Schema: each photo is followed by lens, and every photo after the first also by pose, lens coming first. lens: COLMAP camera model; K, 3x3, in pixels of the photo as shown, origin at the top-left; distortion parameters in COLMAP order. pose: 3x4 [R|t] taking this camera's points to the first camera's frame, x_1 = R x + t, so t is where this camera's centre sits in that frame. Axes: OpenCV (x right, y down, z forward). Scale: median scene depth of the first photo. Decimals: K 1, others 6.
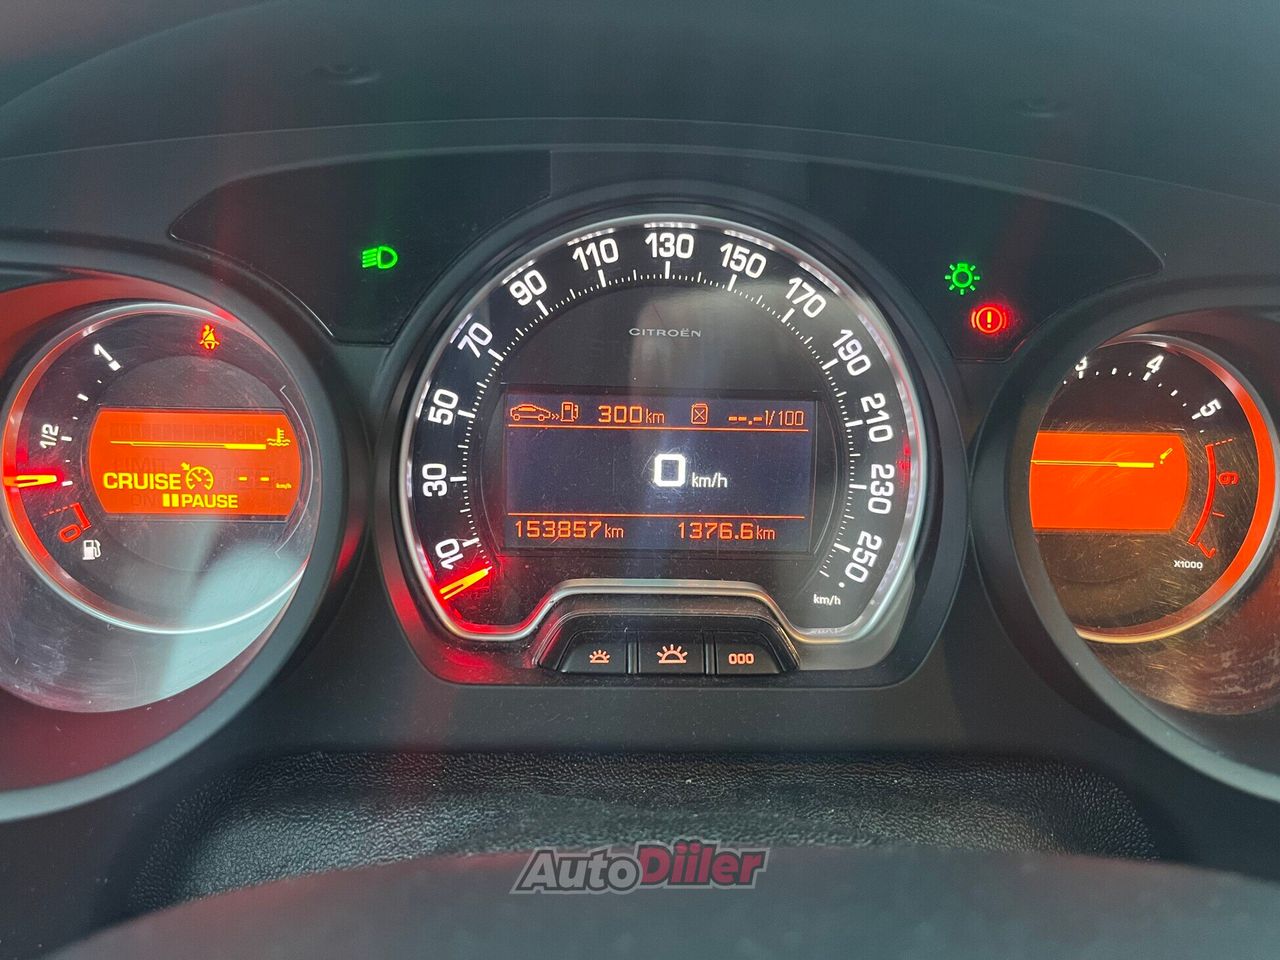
lens RADIAL K [[991.0, 0, 636.1], [0, 991.0, 479.7], [0, 0, 1]] dist [0.034025, -0.030781]
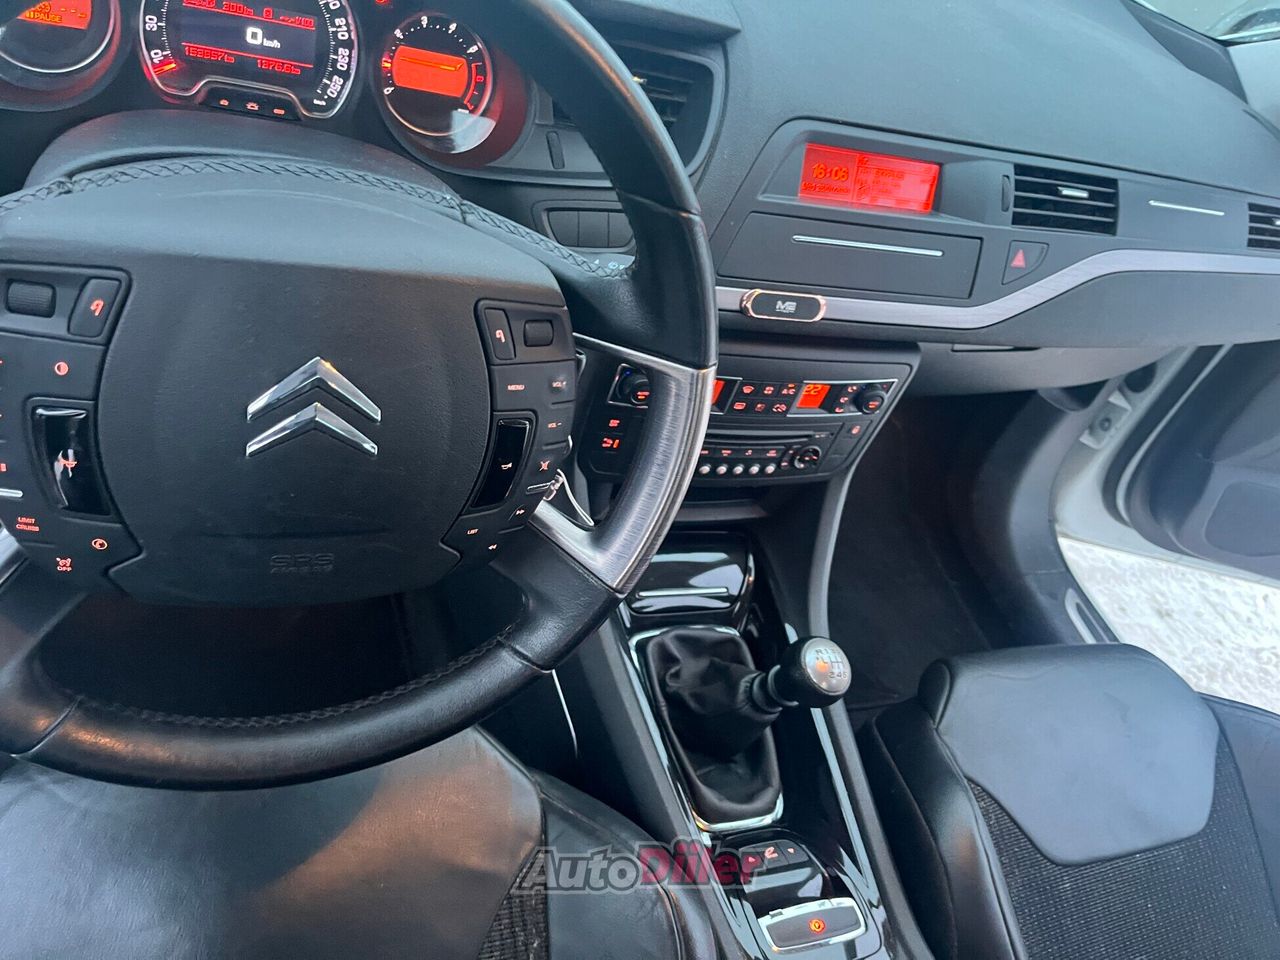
lens RADIAL K [[991.0, 0, 641.9], [0, 991.0, 477.6], [0, 0, 1]] dist [0.034025, -0.030781]
pose [[0.928632, 0.014949, 0.370702, 0.026232], [-0.154986, 0.923456, 0.351010, -0.016946], [-0.337080, -0.383412, 0.859868, -1.884849]]
